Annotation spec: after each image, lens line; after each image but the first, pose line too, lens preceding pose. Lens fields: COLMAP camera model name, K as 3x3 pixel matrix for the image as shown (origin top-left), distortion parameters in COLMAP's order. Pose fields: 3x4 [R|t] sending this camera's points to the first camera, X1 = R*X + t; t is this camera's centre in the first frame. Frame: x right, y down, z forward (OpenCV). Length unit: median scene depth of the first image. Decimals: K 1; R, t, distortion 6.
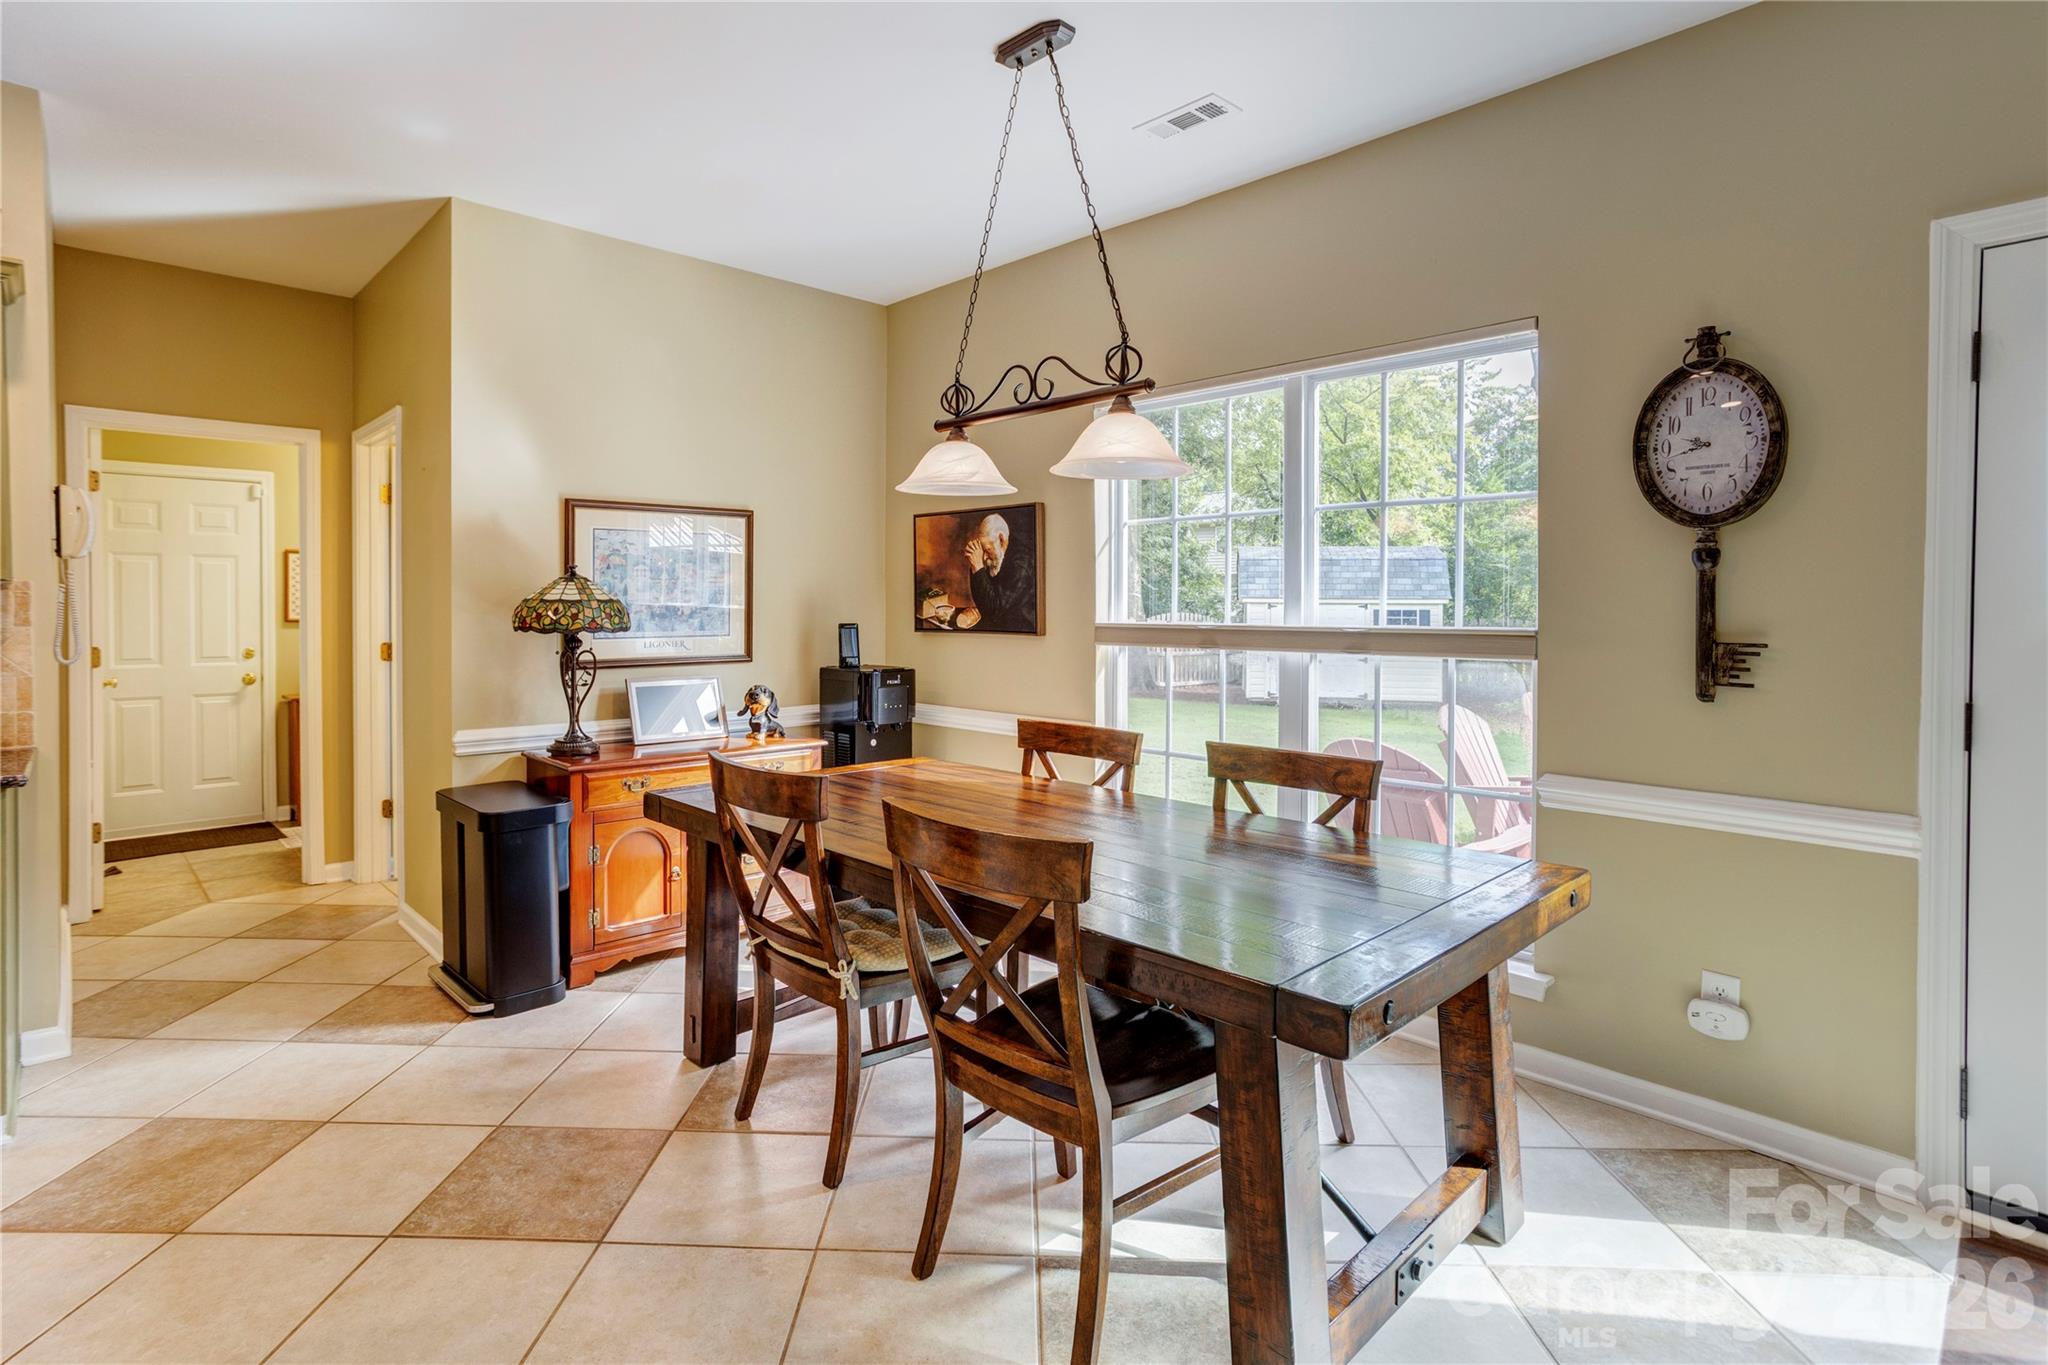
lens RADIAL K [[1019.6, 0, 956.5], [0, 1019.6, 622.6], [0, 0, 1]] dist [-0.003217, 0.000685]
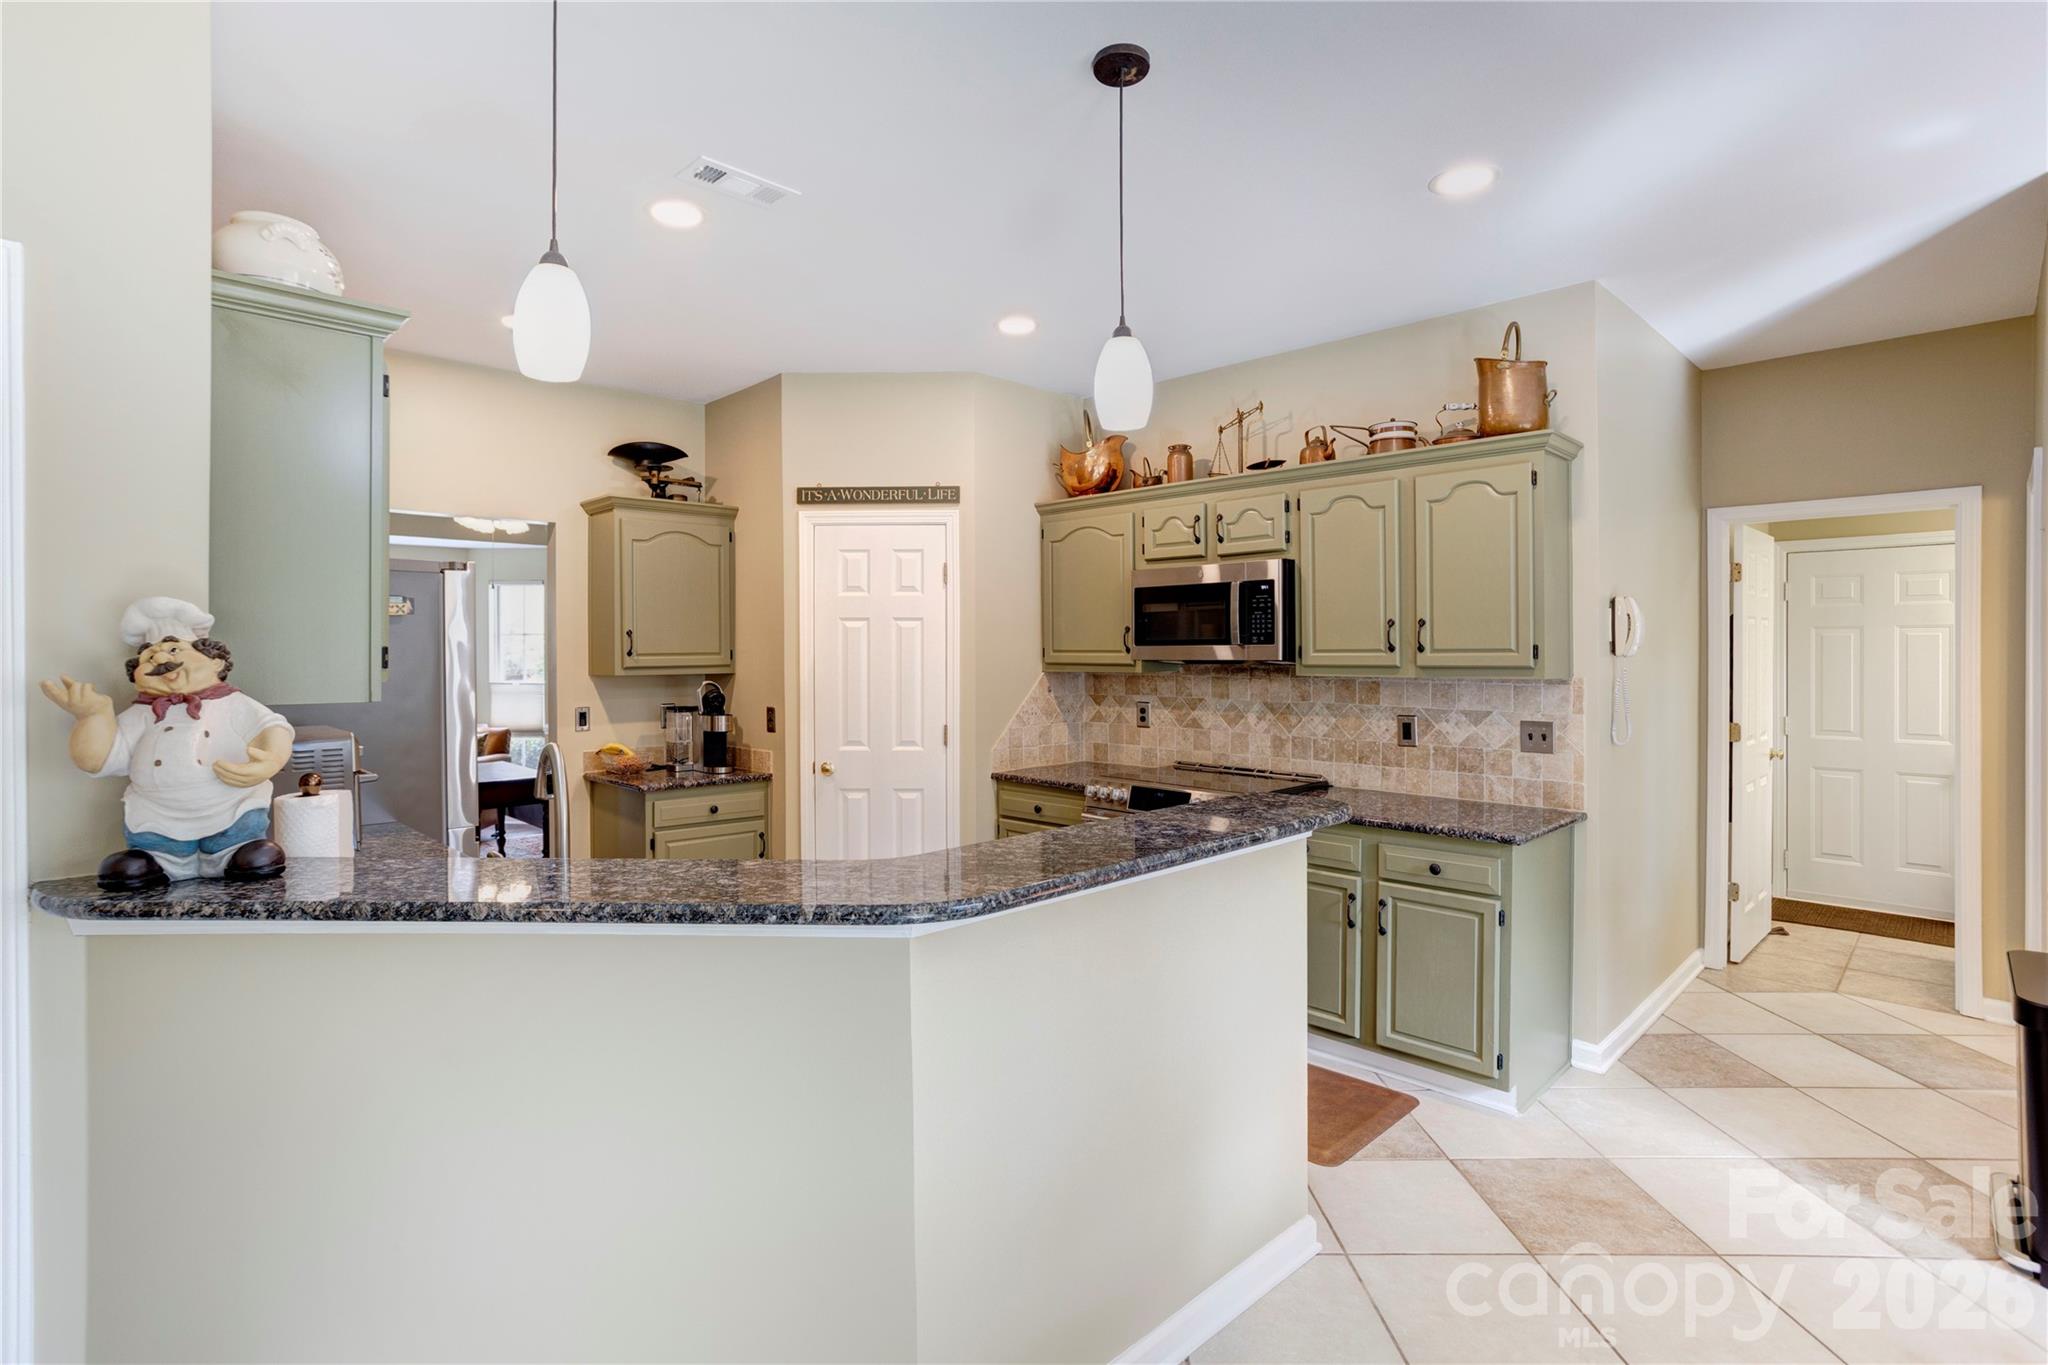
lens RADIAL K [[998.6, 0, 1030.1], [0, 998.6, 649.2], [0, 0, 1]] dist [-0.053887, 0.033514]
pose [[0.045930, 0.004247, -0.998936, 0.189710], [-0.014025, 0.999895, 0.003606, -0.053010], [0.998846, 0.013845, 0.045985, 0.206508]]
